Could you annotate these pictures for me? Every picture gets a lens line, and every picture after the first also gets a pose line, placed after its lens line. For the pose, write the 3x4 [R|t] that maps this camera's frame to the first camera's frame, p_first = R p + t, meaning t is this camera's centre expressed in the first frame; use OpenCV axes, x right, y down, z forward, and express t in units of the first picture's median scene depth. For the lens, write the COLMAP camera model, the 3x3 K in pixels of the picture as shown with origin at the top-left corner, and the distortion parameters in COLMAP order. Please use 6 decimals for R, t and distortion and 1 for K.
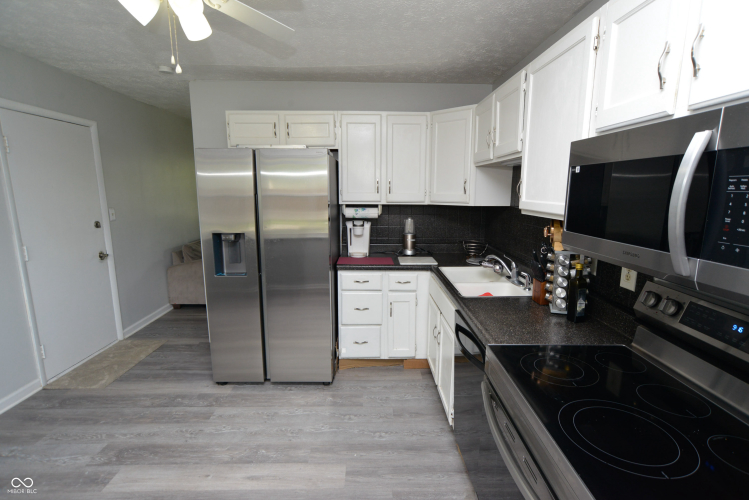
lens RADIAL K [[378.9, 0, 378.5], [0, 378.9, 251.5], [0, 0, 1]] dist [-0.004009, 0.010942]
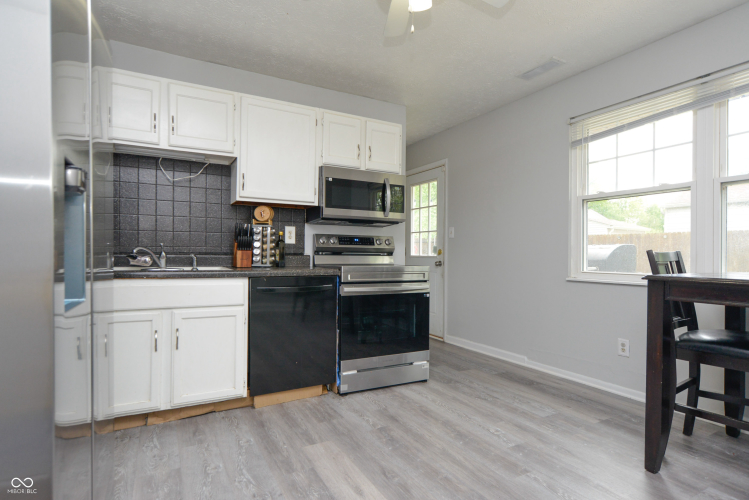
lens RADIAL K [[403.4, 0, 375.7], [0, 403.4, 254.1], [0, 0, 1]] dist [-0.013261, 0.010984]
pose [[-0.464726, -0.007411, 0.885424, -1.023478], [0.143683, 0.986081, 0.083667, 0.032316], [-0.873719, 0.166103, -0.457192, 1.186642]]
